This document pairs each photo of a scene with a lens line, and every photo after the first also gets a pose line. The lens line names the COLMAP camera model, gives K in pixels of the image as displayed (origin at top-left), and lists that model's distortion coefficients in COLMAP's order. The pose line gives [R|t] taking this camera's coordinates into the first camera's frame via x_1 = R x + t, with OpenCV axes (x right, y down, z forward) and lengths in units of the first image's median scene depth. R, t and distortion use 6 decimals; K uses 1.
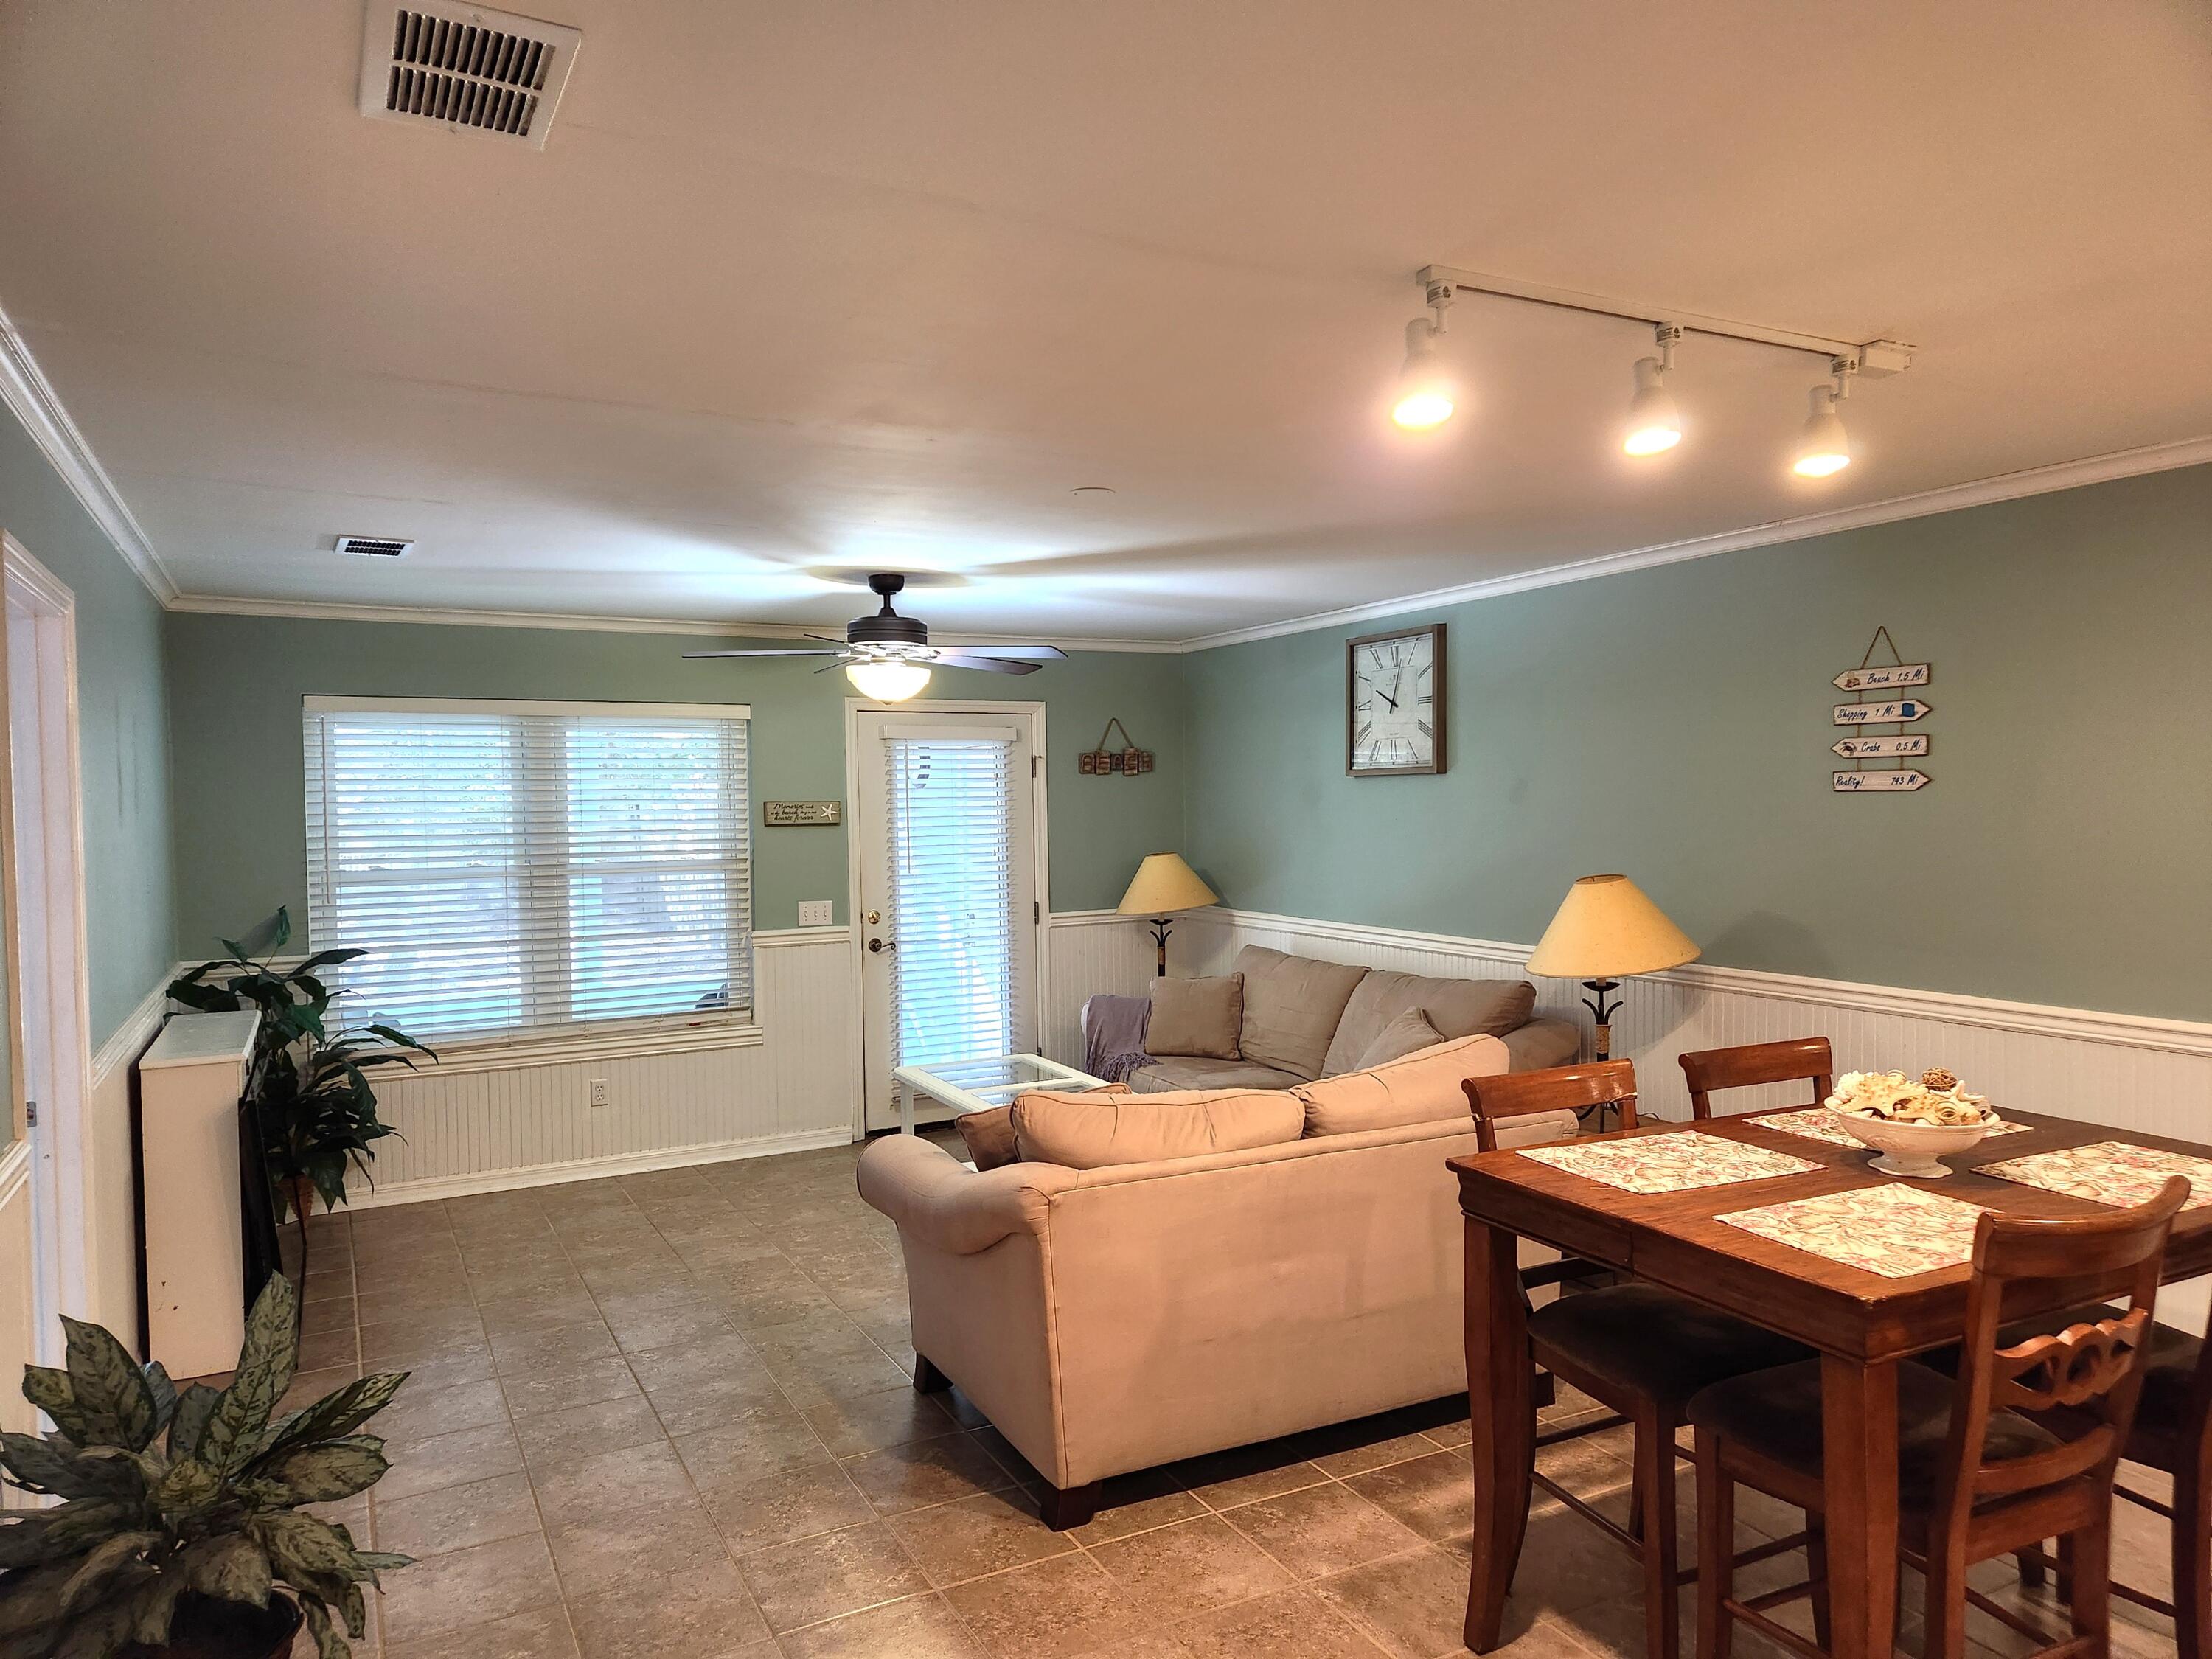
lens RADIAL K [[1477.8, 0, 1109.2], [0, 1477.8, 847.1], [0, 0, 1]] dist [0.095741, -0.074994]
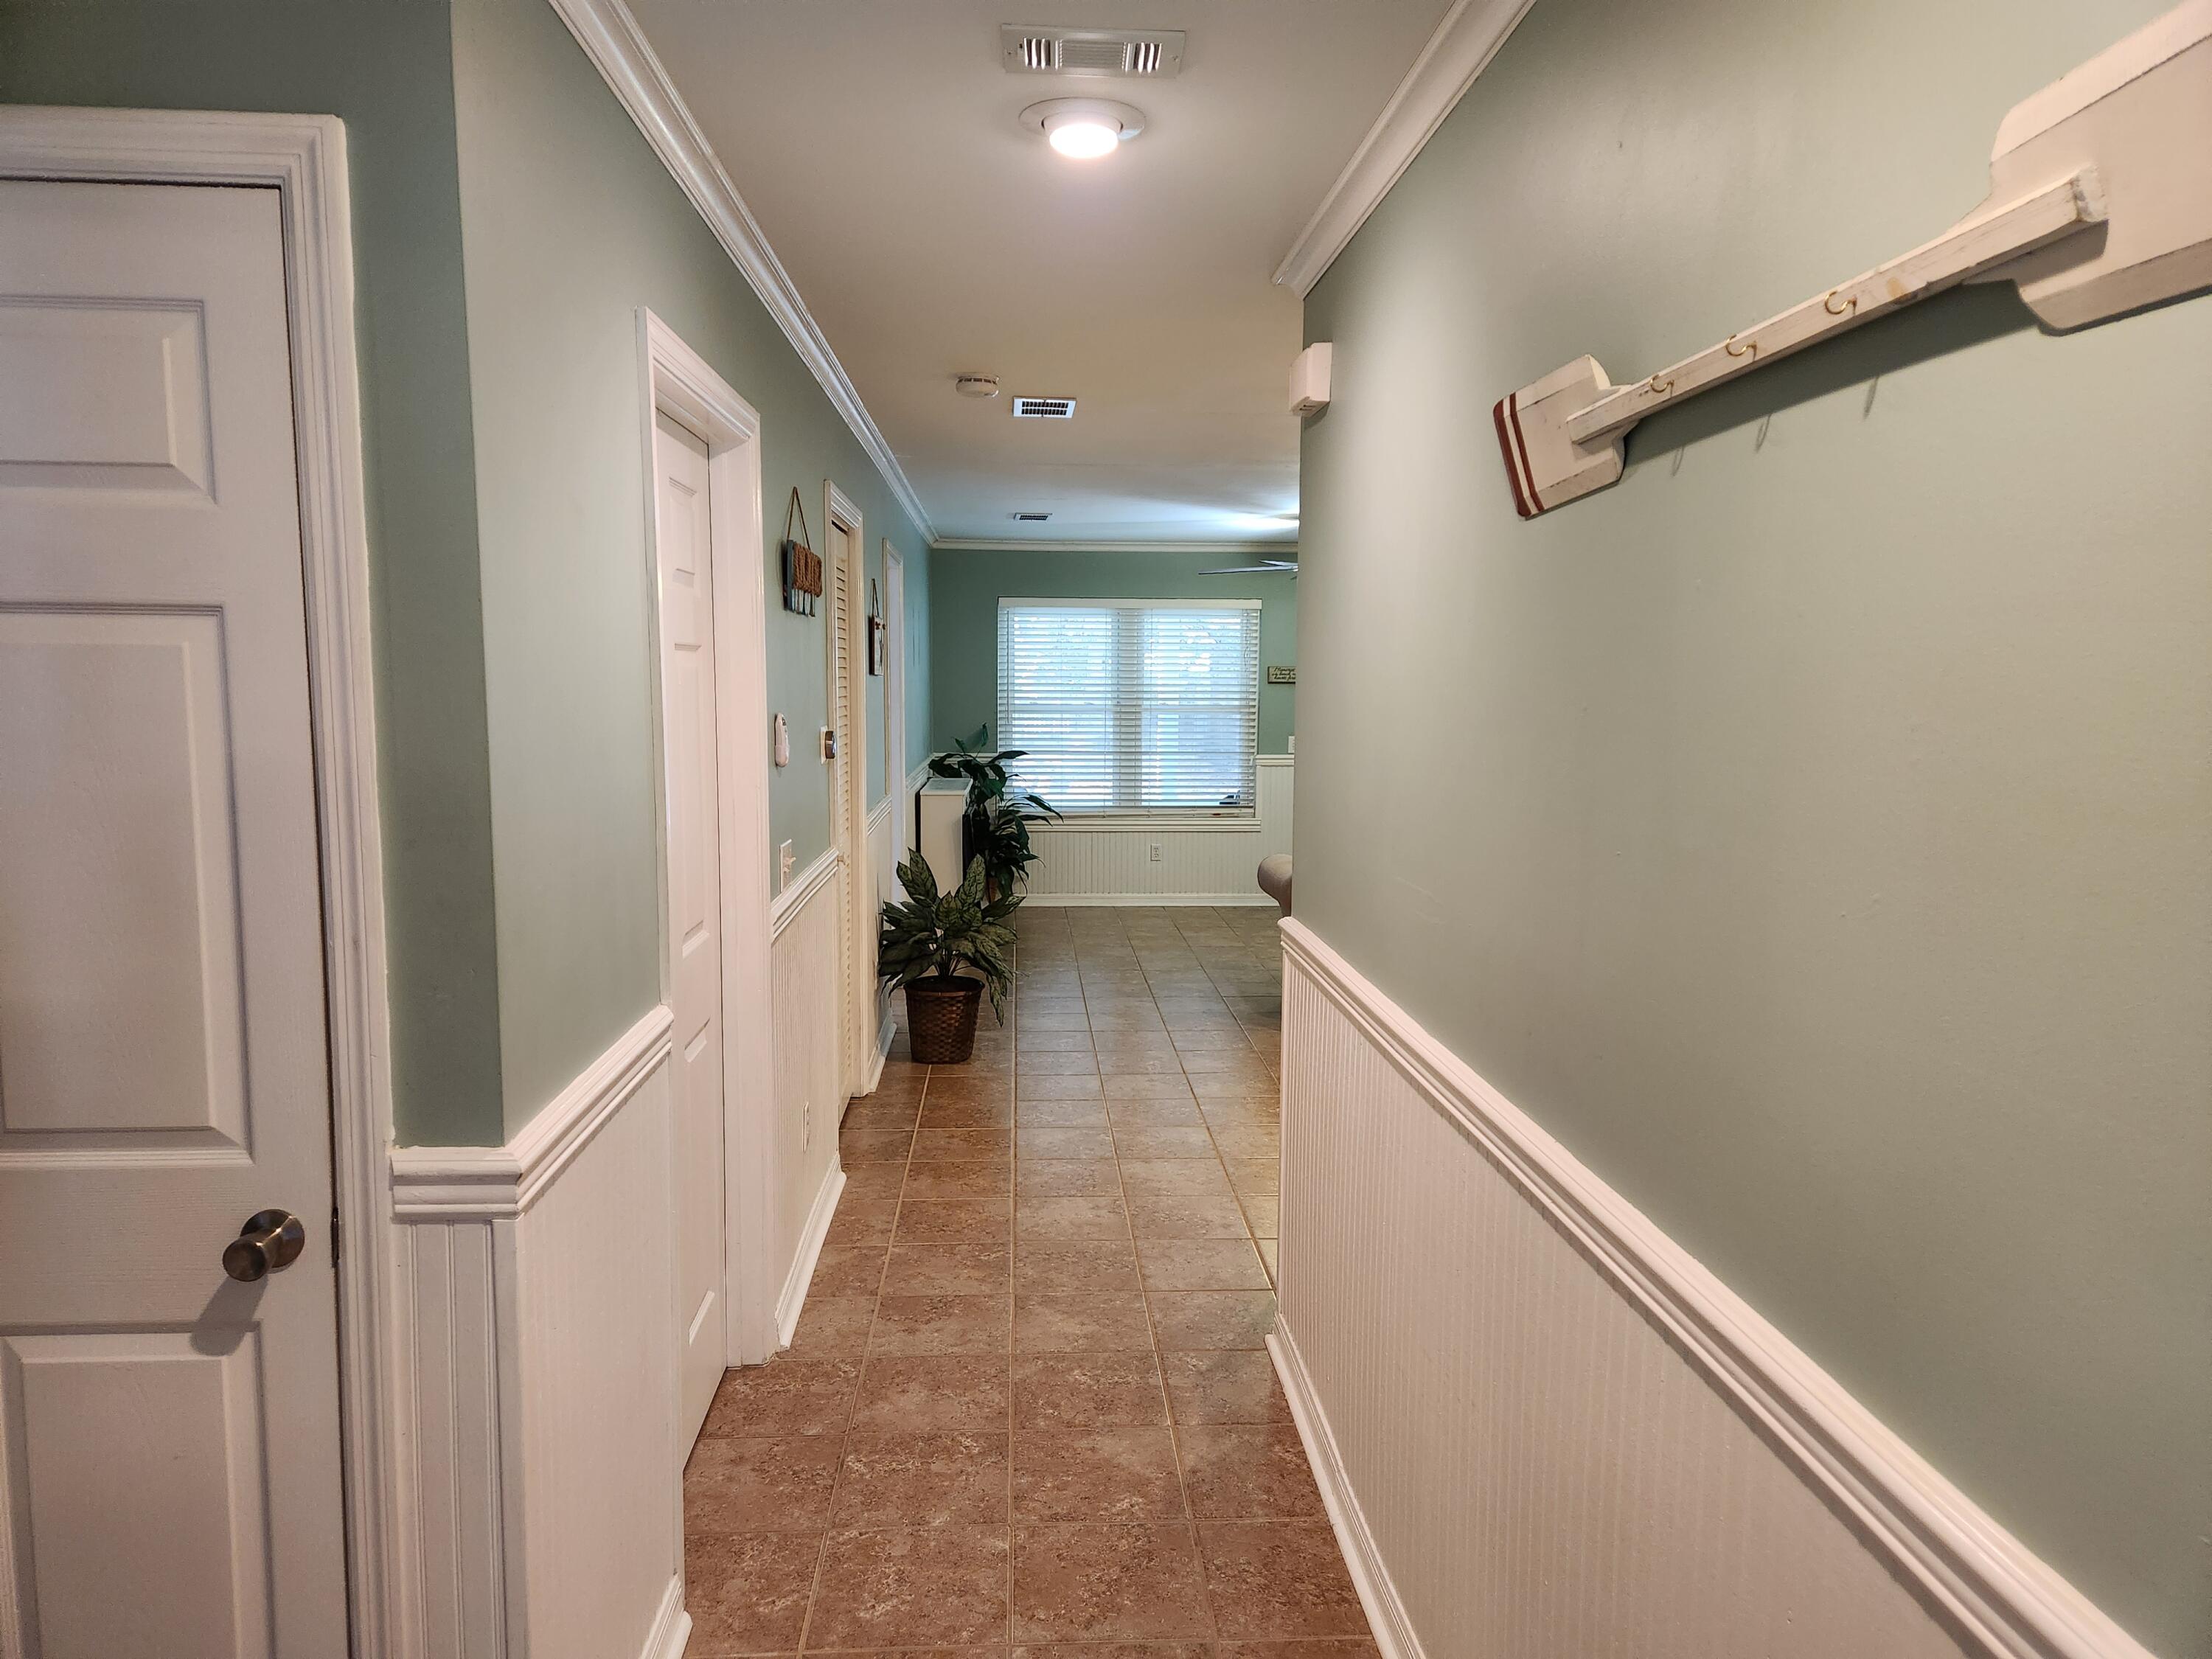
lens RADIAL K [[1477.8, 0, 1109.2], [0, 1477.8, 847.1], [0, 0, 1]] dist [0.095741, -0.074994]
pose [[0.912714, 0.066319, -0.403181, 0.260358], [-0.032195, 0.995345, 0.090841, 0.022215], [0.407328, -0.069931, 0.910600, -0.467406]]
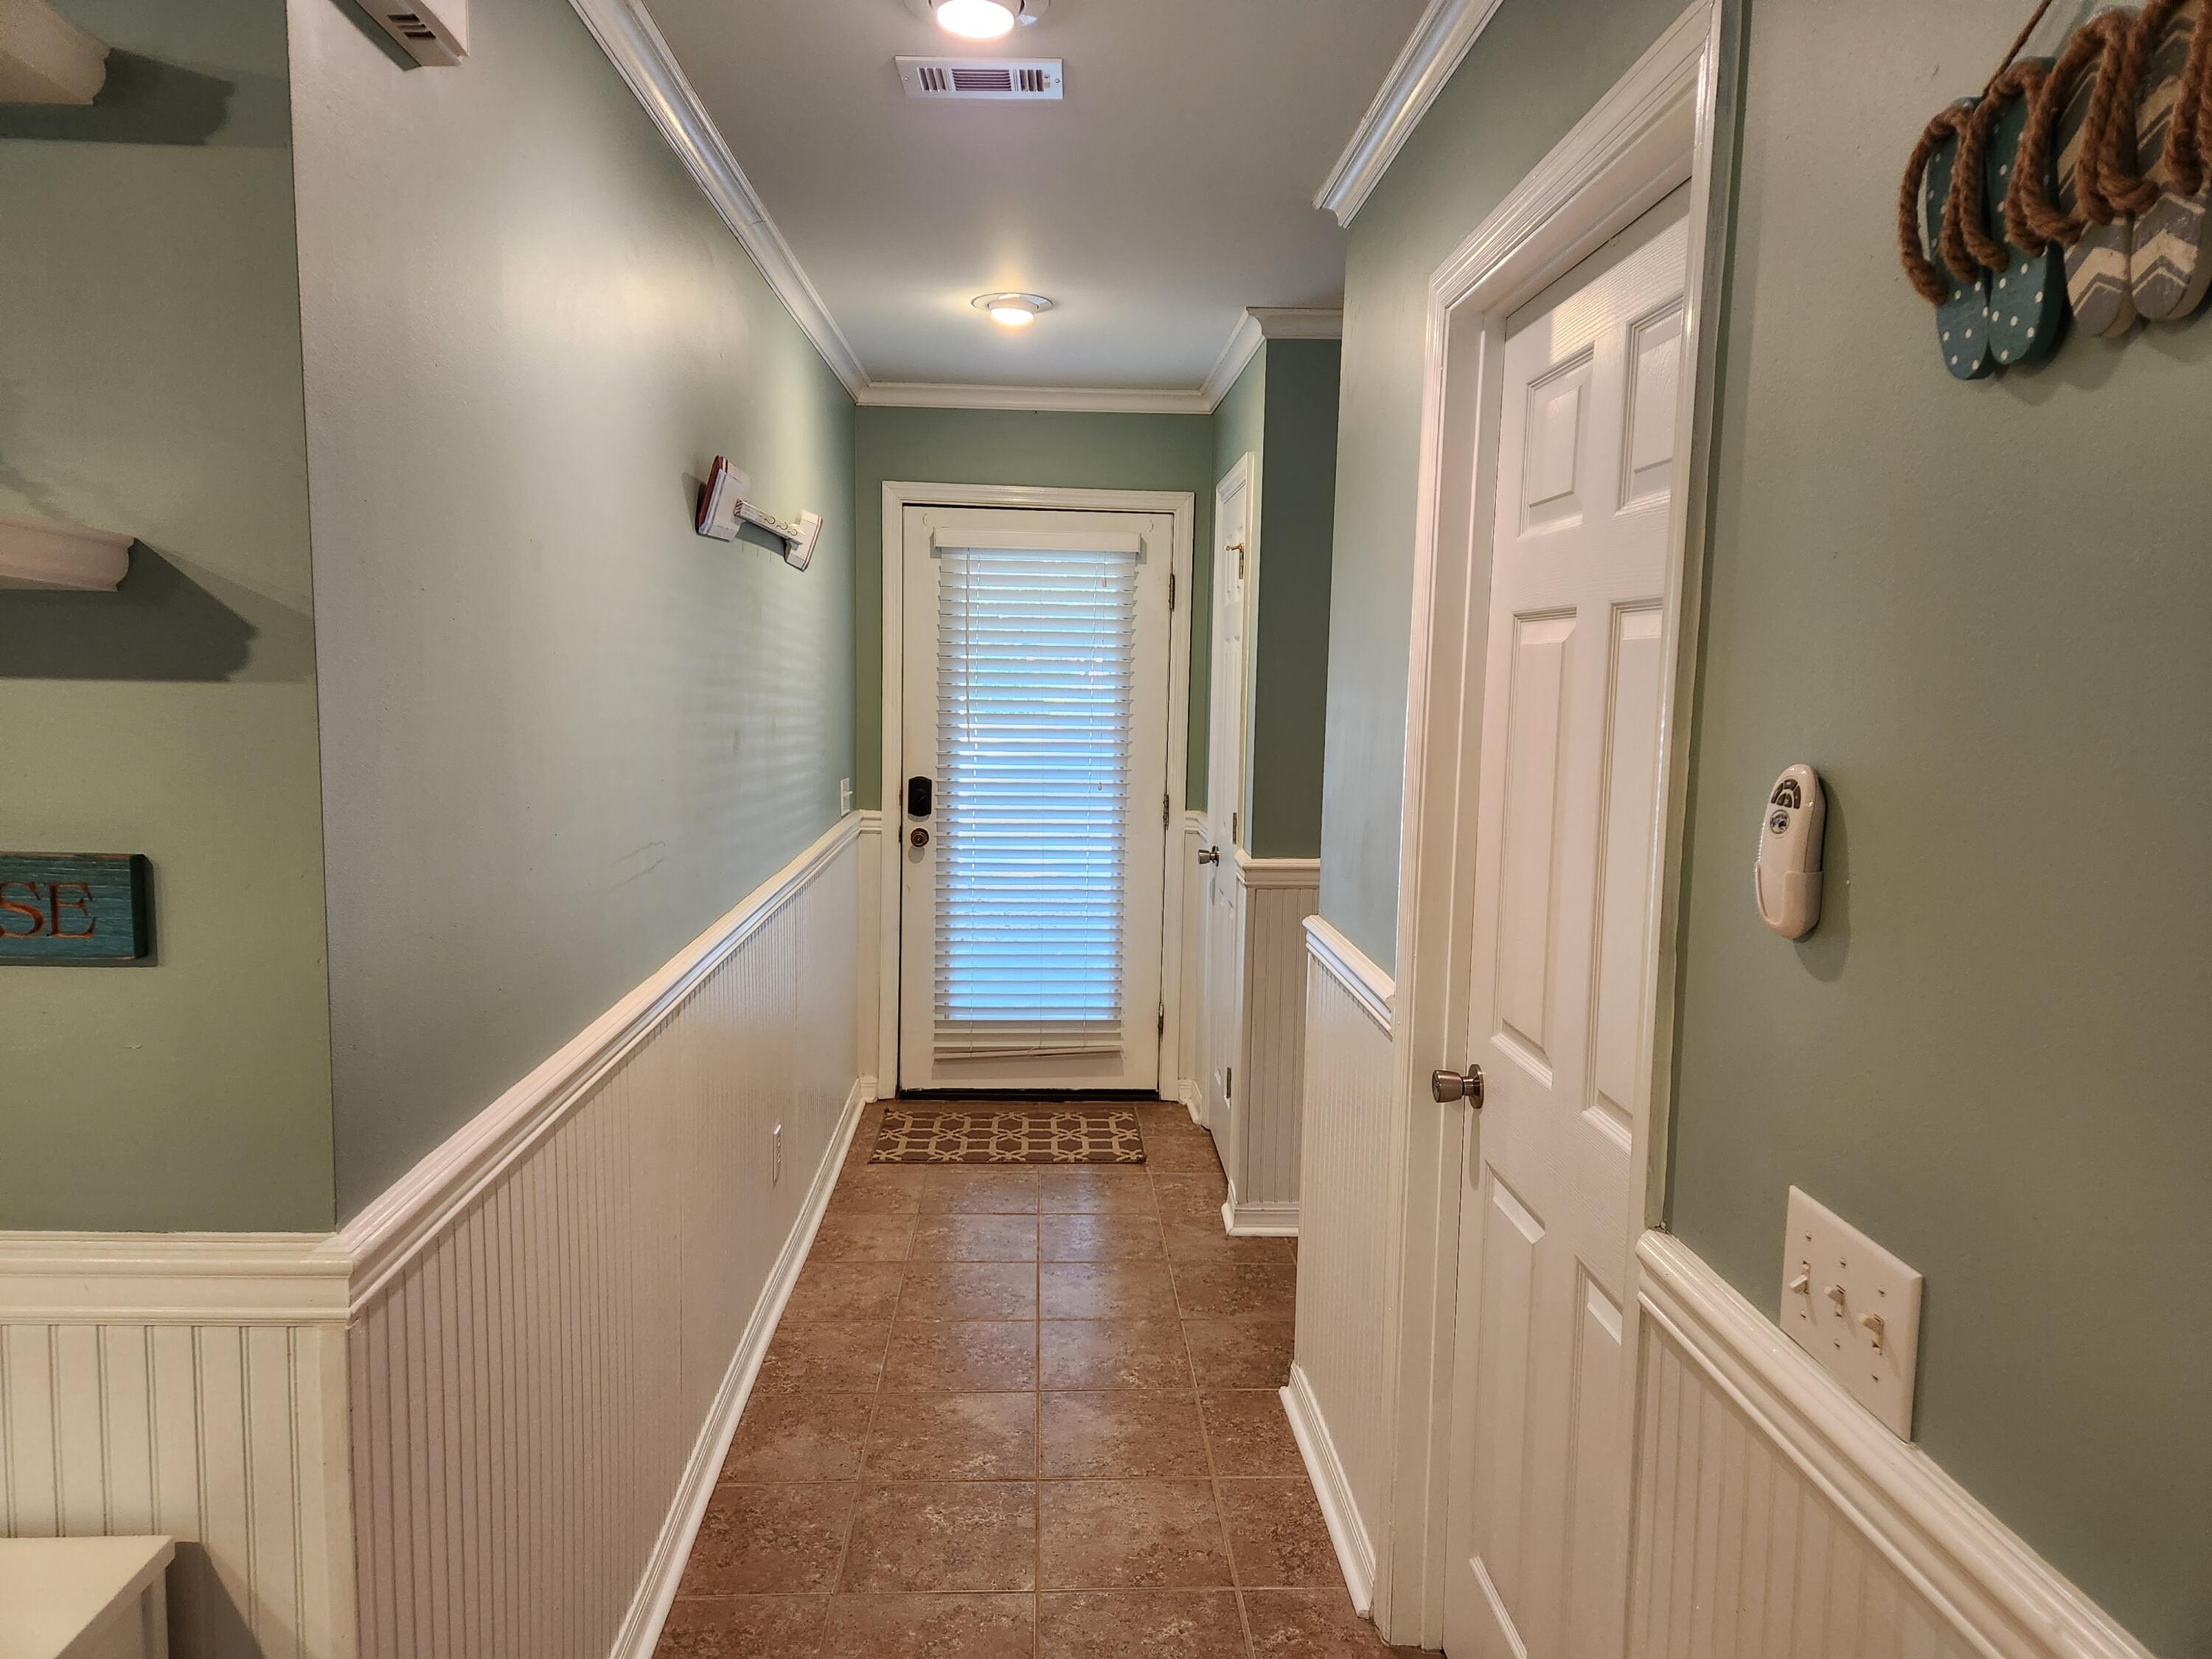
lens RADIAL K [[1477.8, 0, 1109.2], [0, 1477.8, 847.1], [0, 0, 1]] dist [0.095741, -0.074994]
pose [[-0.904741, -0.051815, 0.422800, -1.331587], [0.011893, 0.989115, 0.146666, -0.035573], [-0.425797, 0.137723, -0.894276, 2.560127]]
